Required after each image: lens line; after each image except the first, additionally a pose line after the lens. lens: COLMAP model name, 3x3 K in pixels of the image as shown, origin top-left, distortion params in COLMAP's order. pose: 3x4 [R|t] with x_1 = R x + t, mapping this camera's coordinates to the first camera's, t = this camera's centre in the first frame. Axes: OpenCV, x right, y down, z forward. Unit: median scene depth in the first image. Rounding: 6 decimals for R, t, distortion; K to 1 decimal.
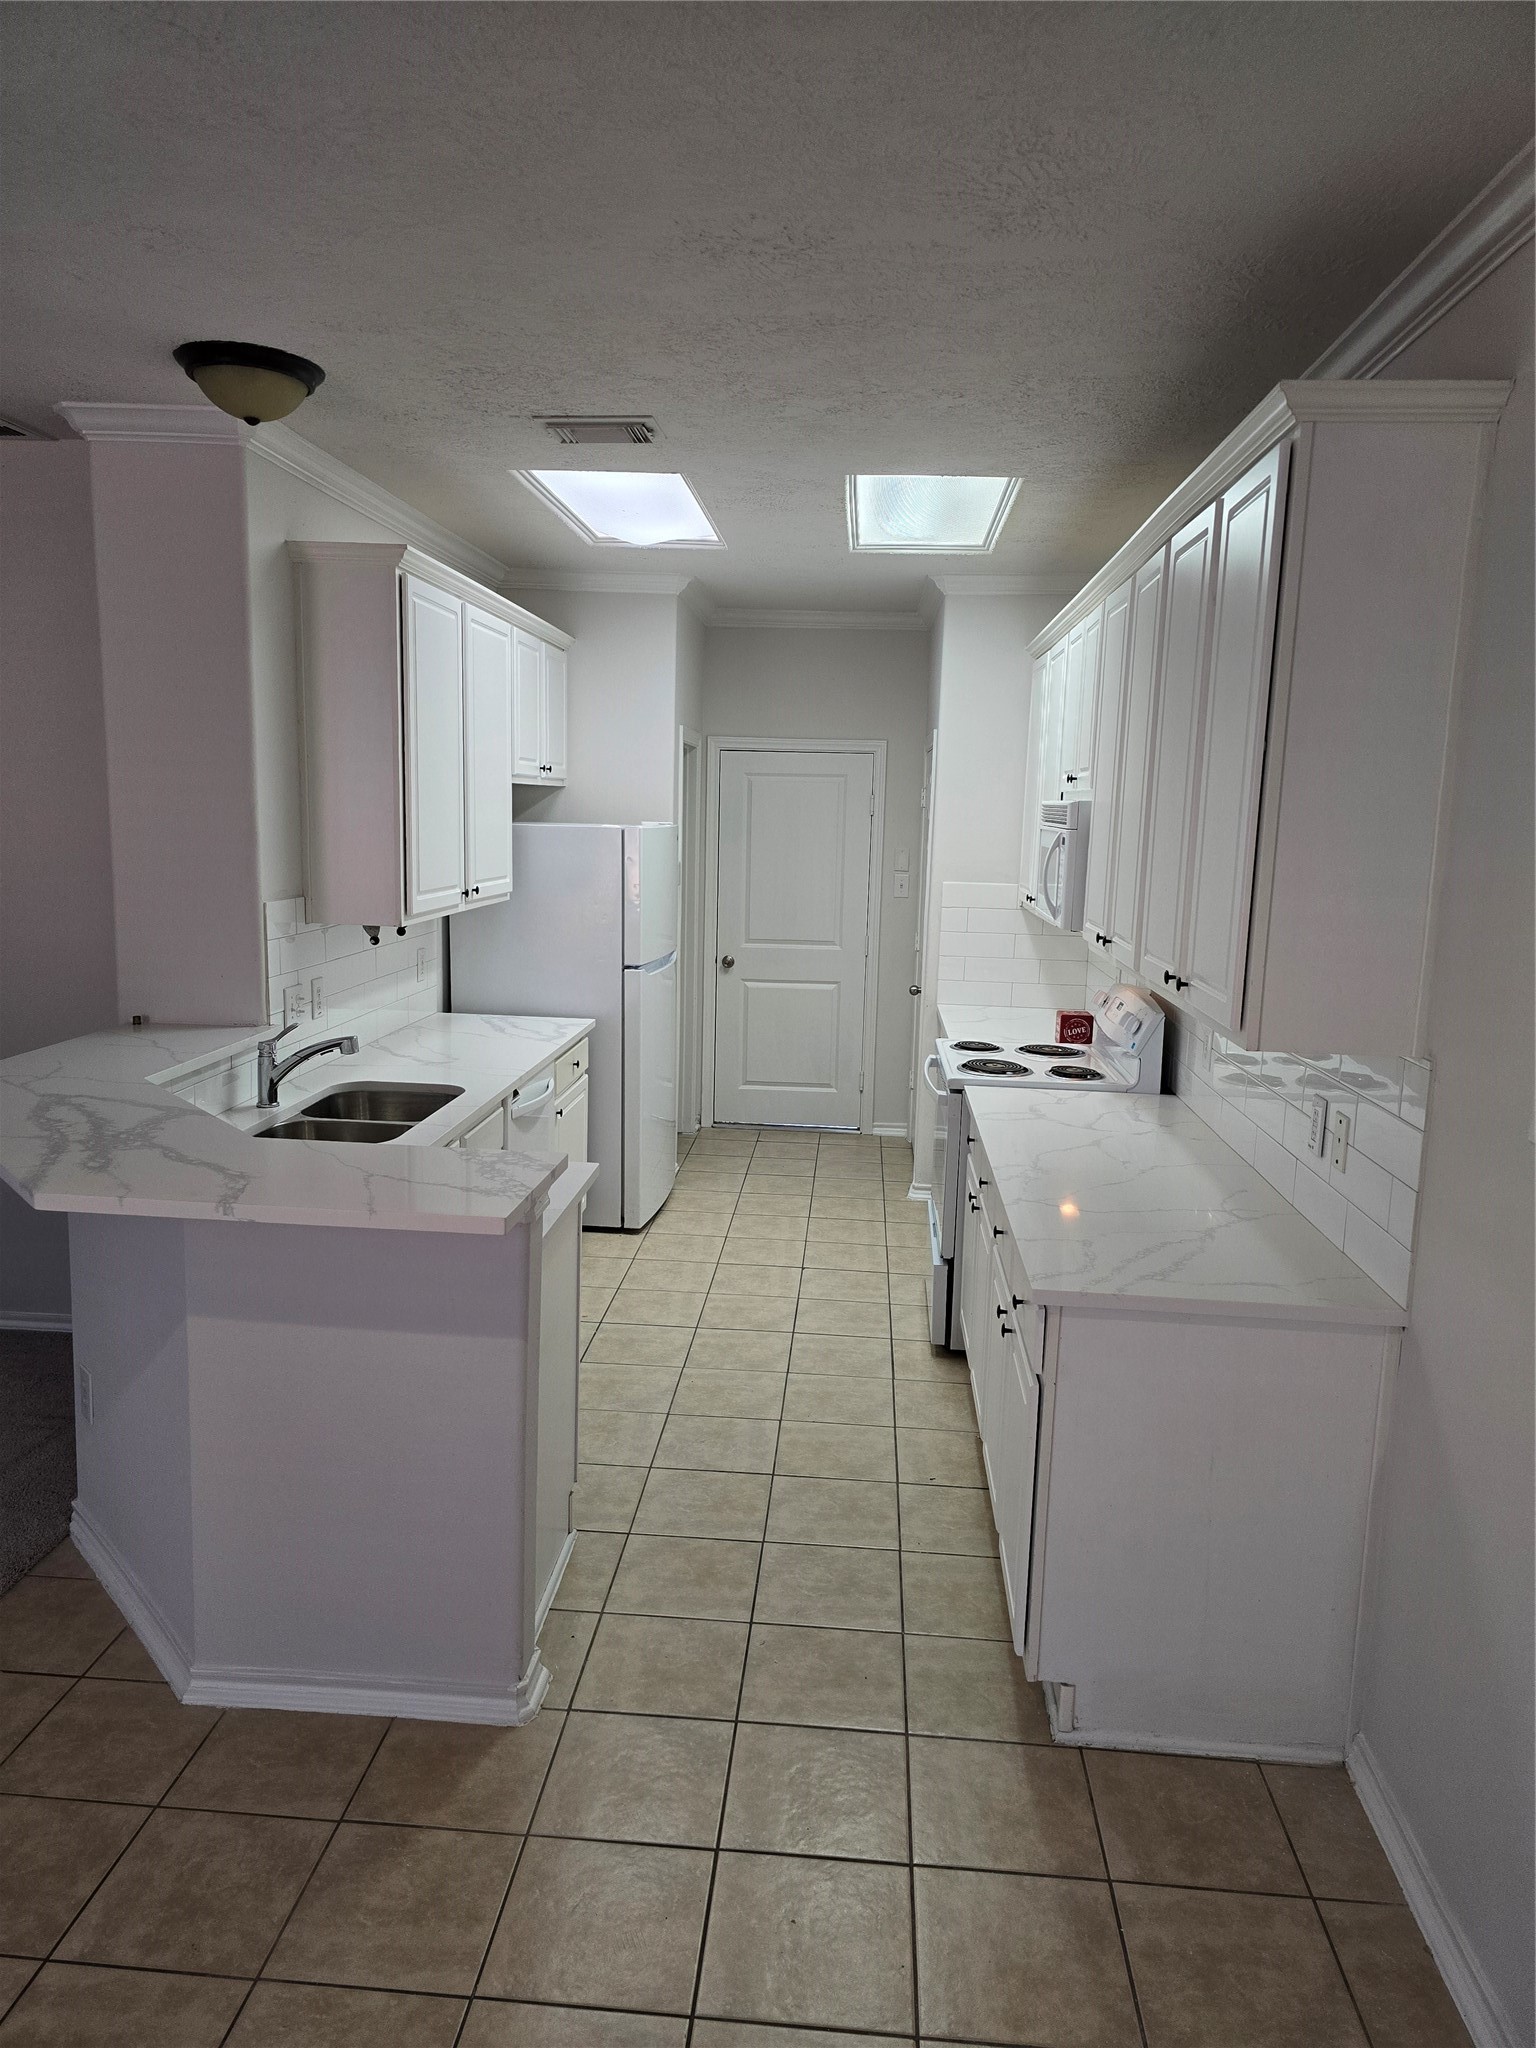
lens RADIAL K [[1351.6, 0, 763.2], [0, 1351.6, 1025.9], [0, 0, 1]] dist [0.012760, -0.005409]
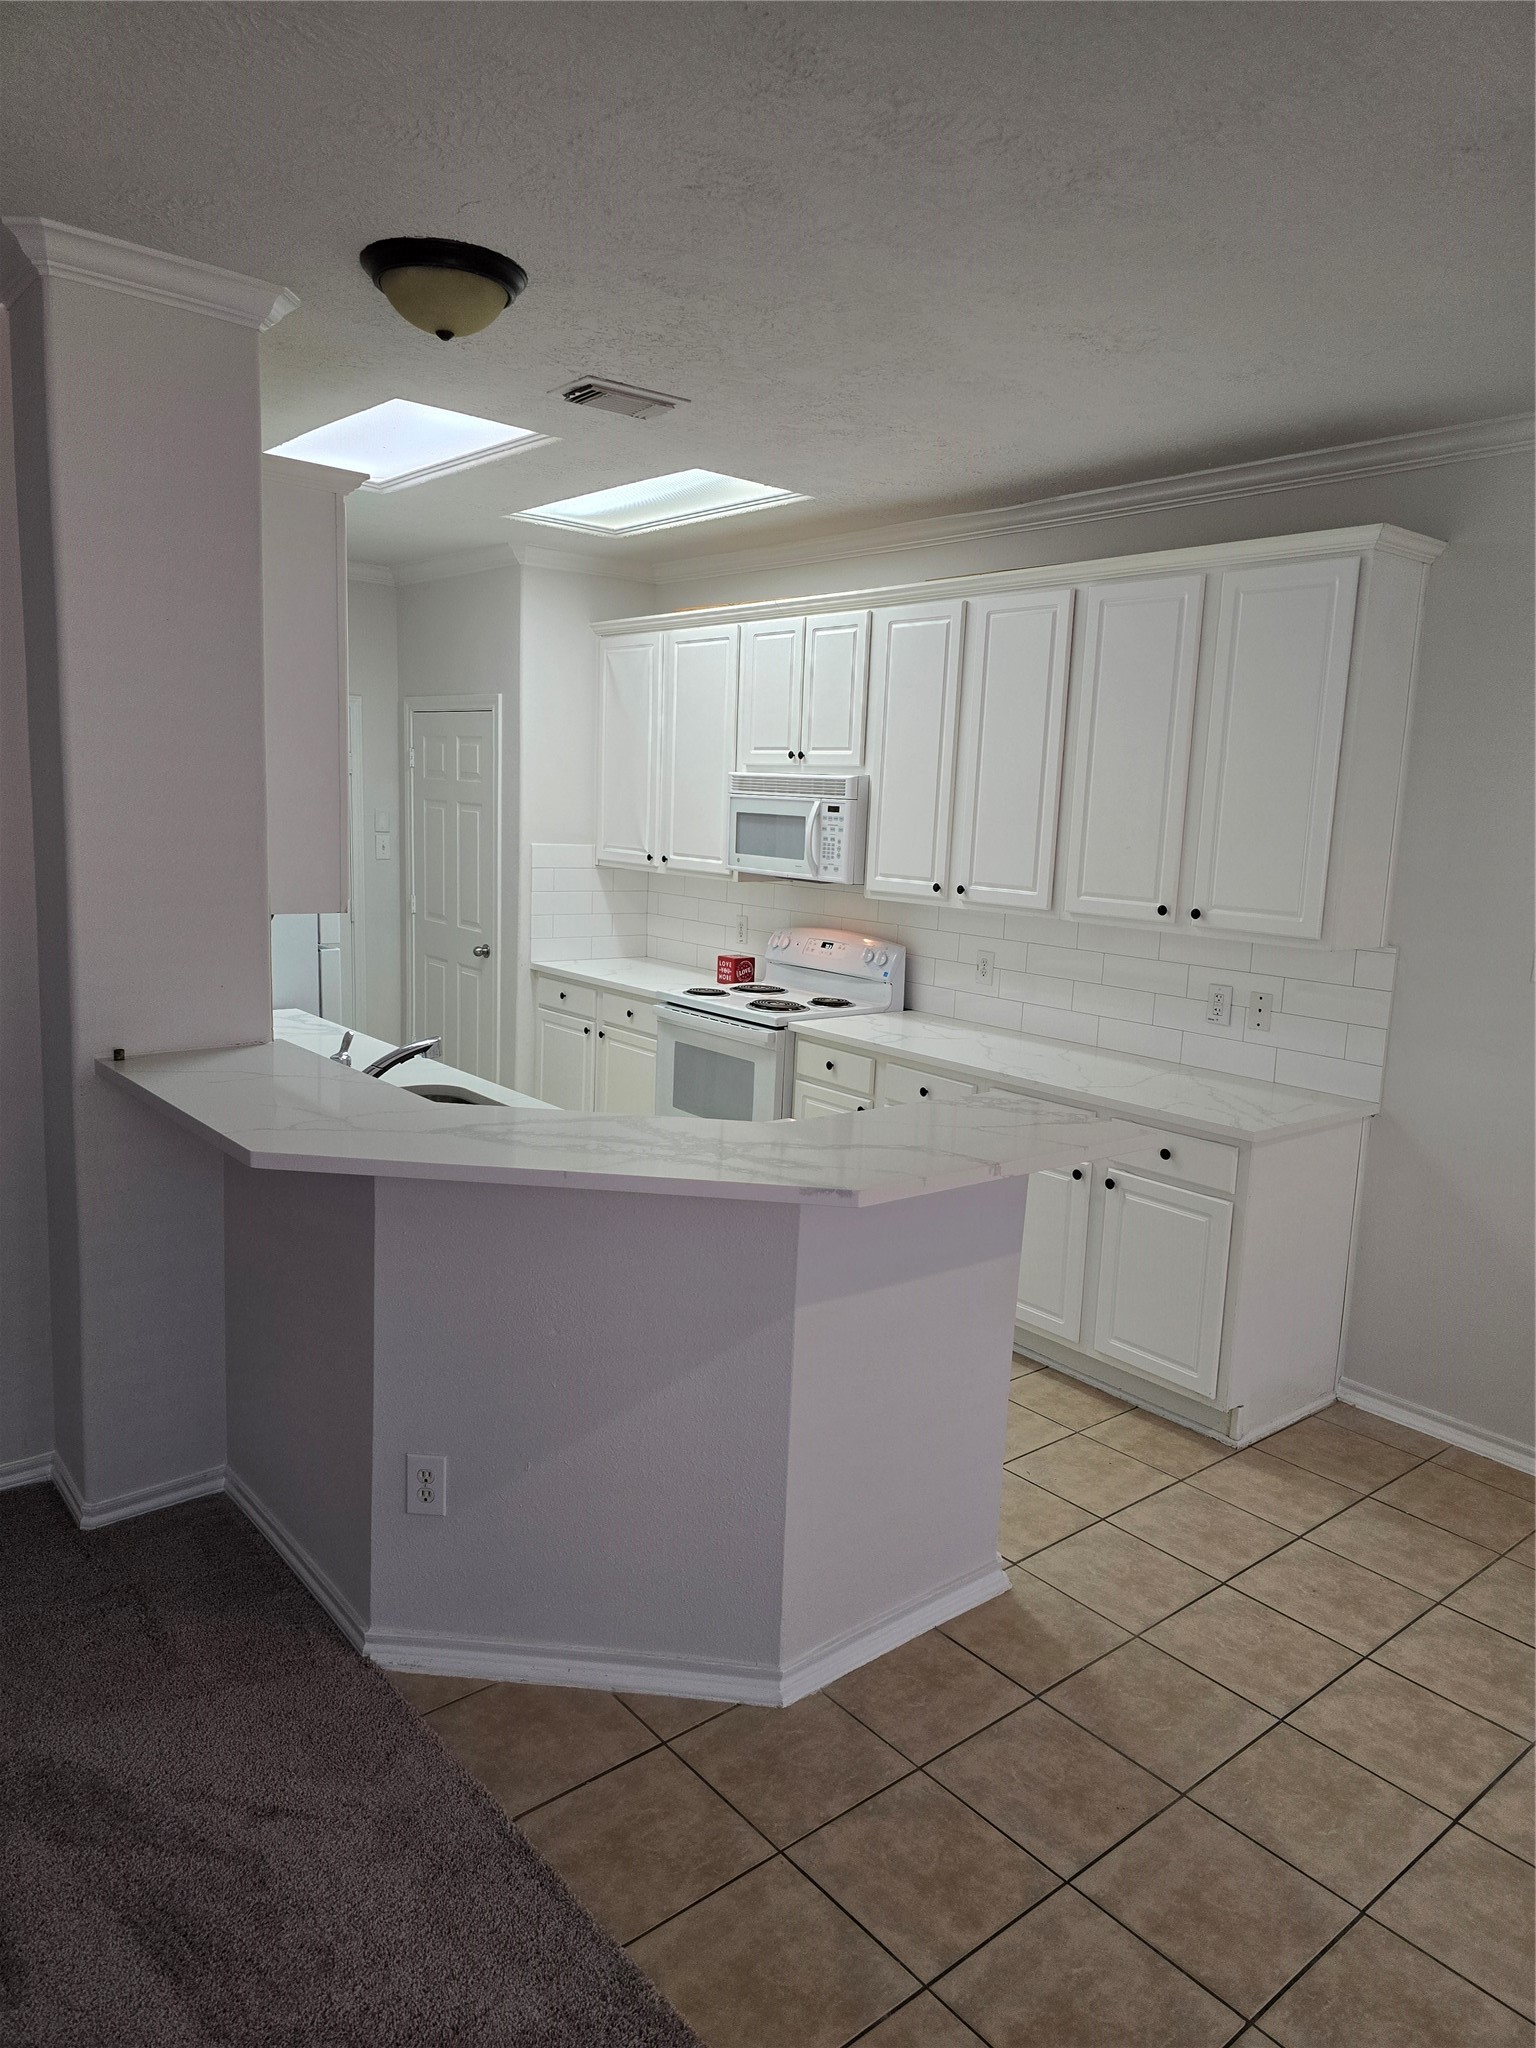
lens RADIAL K [[1351.6, 0, 722.0], [0, 1351.6, 1012.3], [0, 0, 1]] dist [0.012760, -0.005409]
pose [[0.730313, -0.106968, 0.674685, -0.962315], [0.090838, 0.994100, 0.059282, -0.054822], [-0.677046, 0.017992, 0.735721, 0.272714]]
